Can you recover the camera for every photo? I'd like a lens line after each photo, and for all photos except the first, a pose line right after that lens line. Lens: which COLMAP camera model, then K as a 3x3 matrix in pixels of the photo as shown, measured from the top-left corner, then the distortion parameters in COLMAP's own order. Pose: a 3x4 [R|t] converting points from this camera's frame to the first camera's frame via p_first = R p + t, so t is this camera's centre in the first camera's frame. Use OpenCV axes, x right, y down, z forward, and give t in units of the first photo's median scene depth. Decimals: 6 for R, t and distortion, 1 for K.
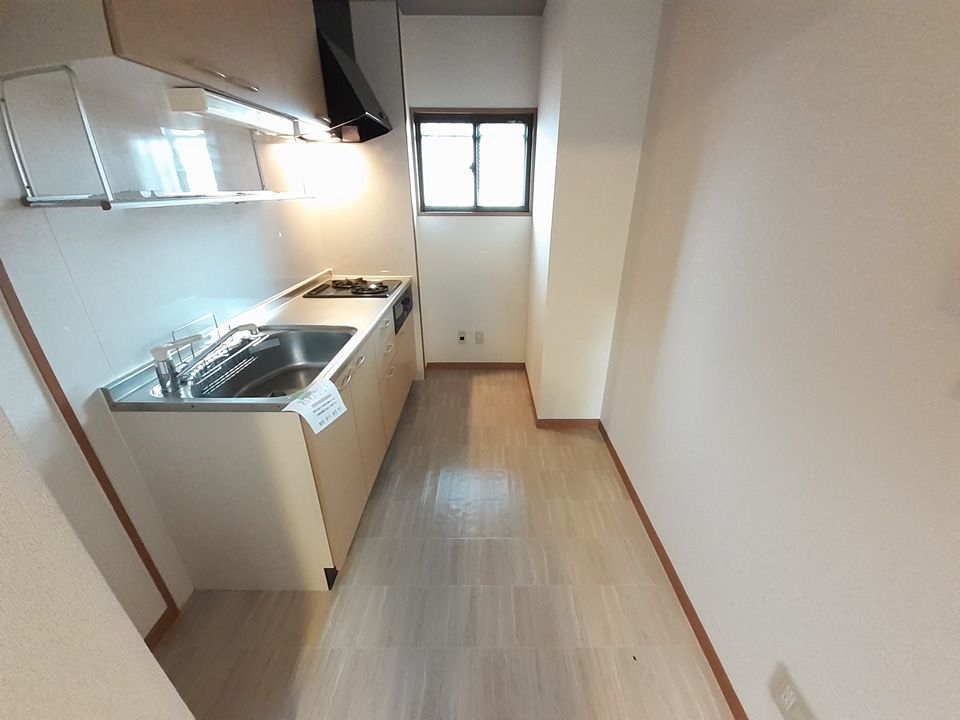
lens RADIAL K [[377.8, 0, 488.1], [0, 377.8, 362.9], [0, 0, 1]] dist [0.009798, -0.013077]
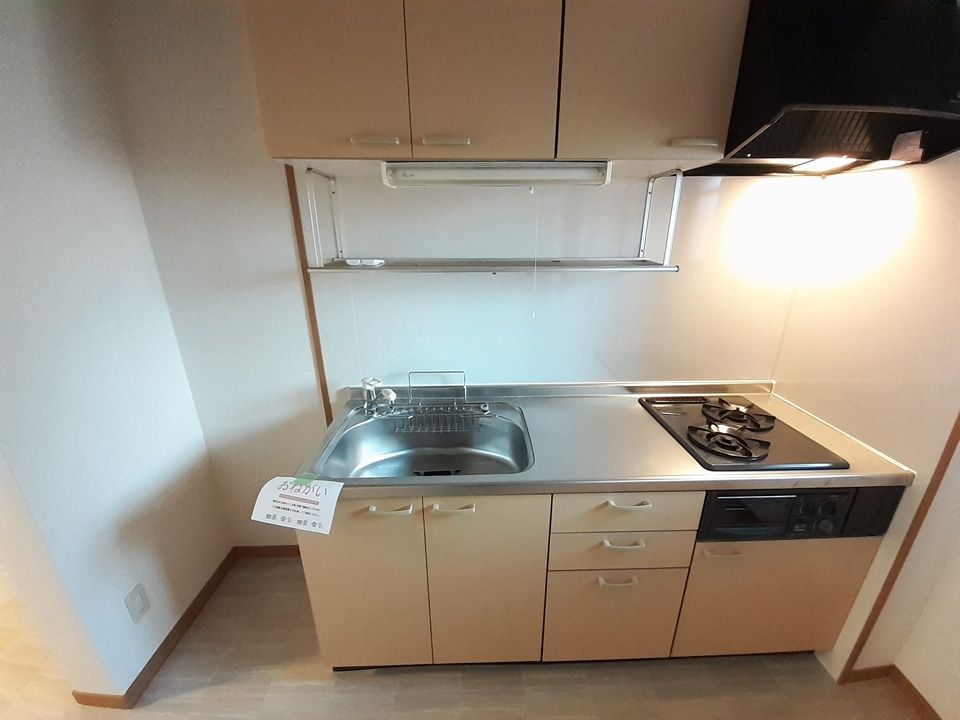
lens RADIAL K [[377.8, 0, 488.1], [0, 377.8, 362.9], [0, 0, 1]] dist [0.009798, -0.013077]
pose [[0.026828, 0.319570, -0.947183, 0.274066], [-0.415005, 0.865571, 0.280280, -0.560796], [0.909424, 0.385566, 0.155845, 1.082765]]
